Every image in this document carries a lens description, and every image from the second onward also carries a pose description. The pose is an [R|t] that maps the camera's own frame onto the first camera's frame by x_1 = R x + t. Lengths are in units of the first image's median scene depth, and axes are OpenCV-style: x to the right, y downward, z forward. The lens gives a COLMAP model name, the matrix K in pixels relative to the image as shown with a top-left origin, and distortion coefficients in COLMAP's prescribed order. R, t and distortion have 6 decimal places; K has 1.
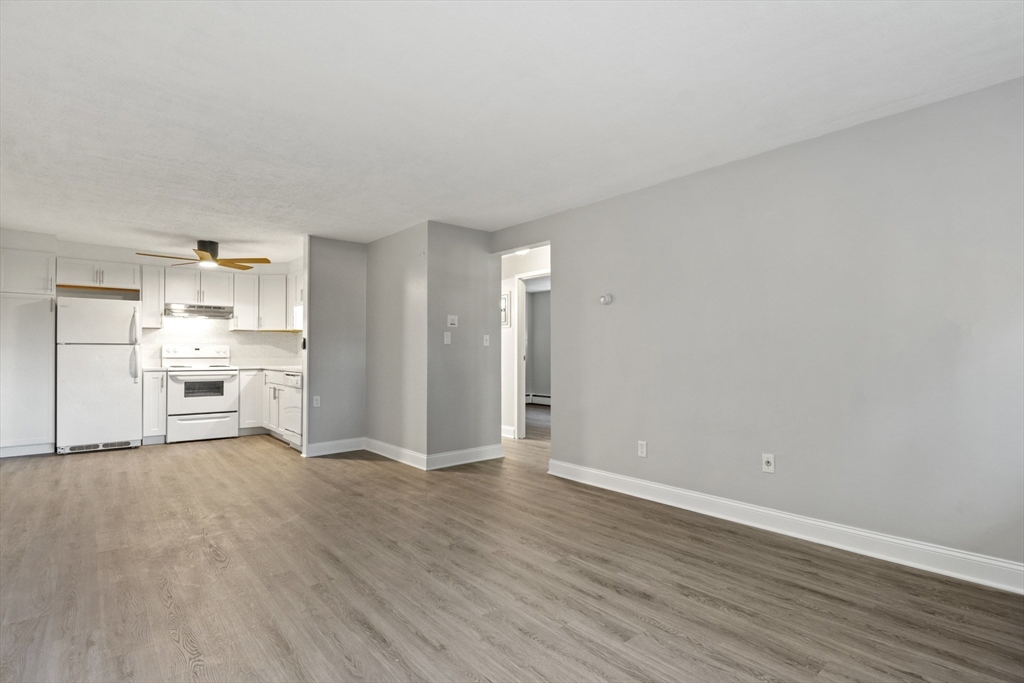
lens RADIAL K [[505.4, 0, 517.4], [0, 505.4, 346.2], [0, 0, 1]] dist [-0.011234, -0.002255]
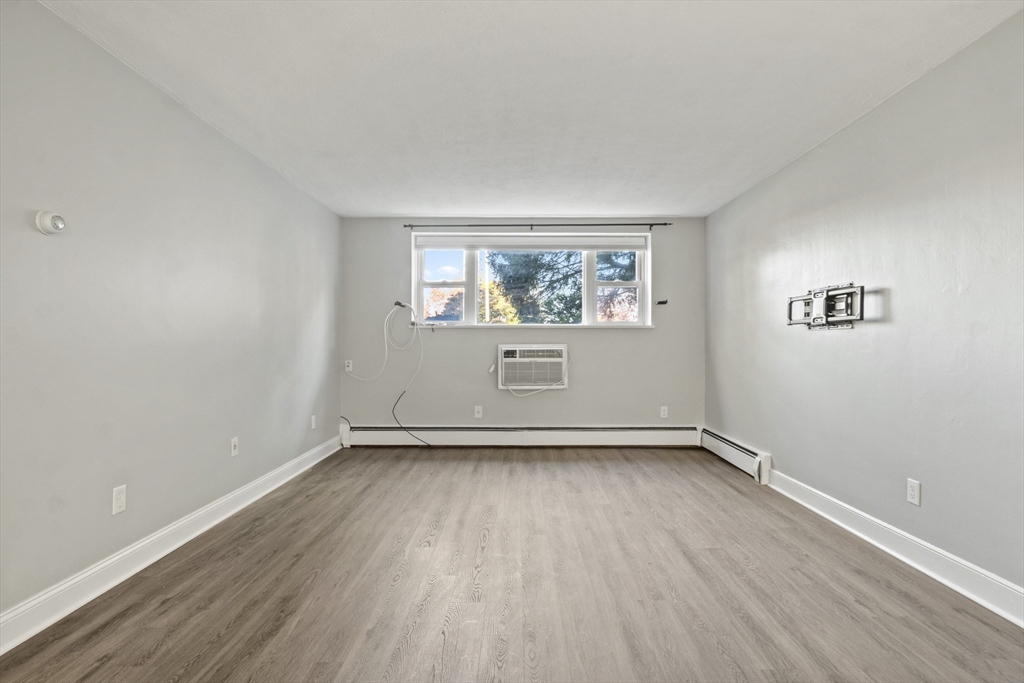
lens RADIAL K [[502.7, 0, 516.5], [0, 502.7, 342.1], [0, 0, 1]] dist [-0.013533, -0.003008]
pose [[-0.758413, -0.000566, 0.651774, -0.368935], [-0.010200, 0.999887, -0.011000, 0.015246], [-0.651694, -0.014990, -0.758333, 0.863969]]
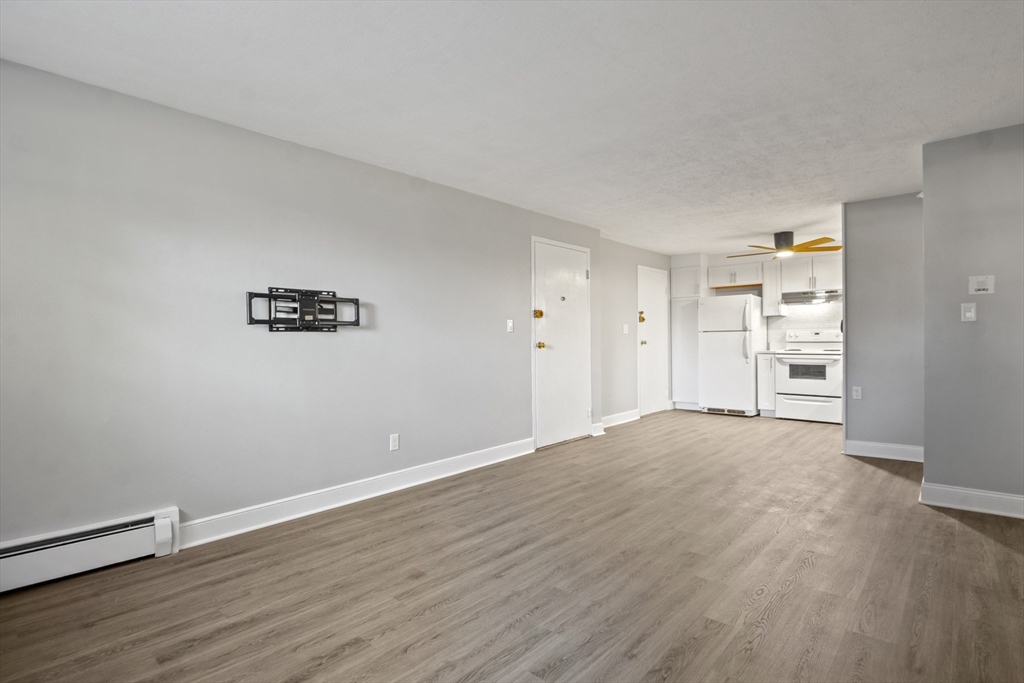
lens RADIAL K [[505.4, 0, 517.4], [0, 505.4, 346.2], [0, 0, 1]] dist [-0.011234, -0.002255]
pose [[0.133501, 0.009794, -0.991000, 0.402989], [0.023177, 0.999647, 0.013002, 0.005373], [0.990778, -0.024704, 0.133227, 0.331738]]
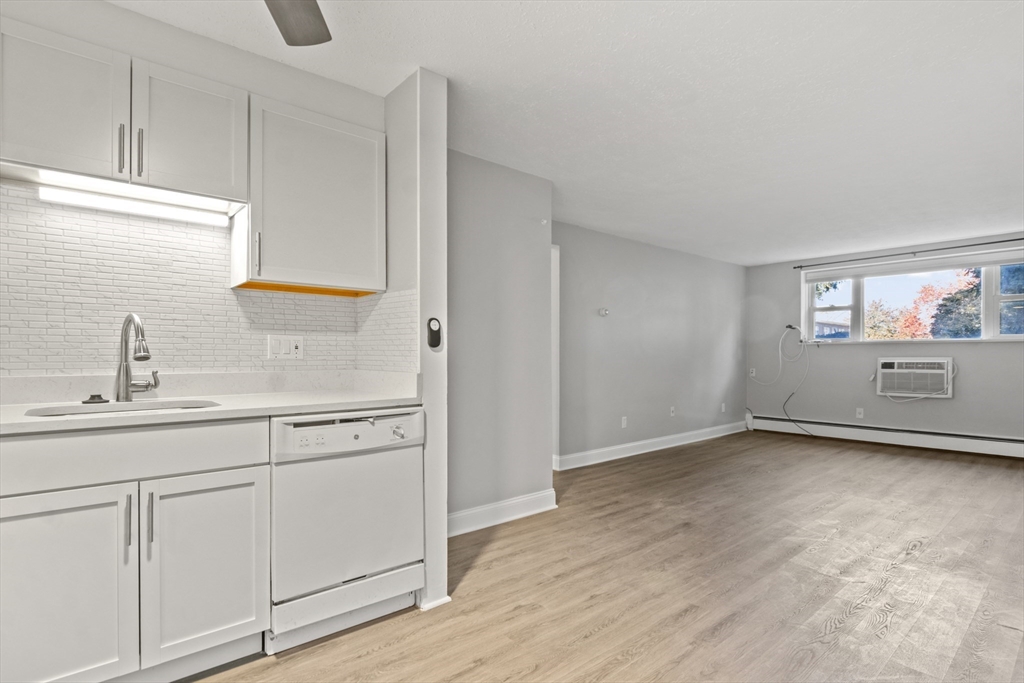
lens RADIAL K [[512.7, 0, 514.1], [0, 512.7, 355.1], [0, 0, 1]] dist [-0.007184, -0.000643]
pose [[-0.004480, -0.003011, 0.999985, -0.896160], [-0.013002, 0.999911, 0.002953, 0.011295], [-0.999905, -0.012989, -0.004519, 0.997011]]
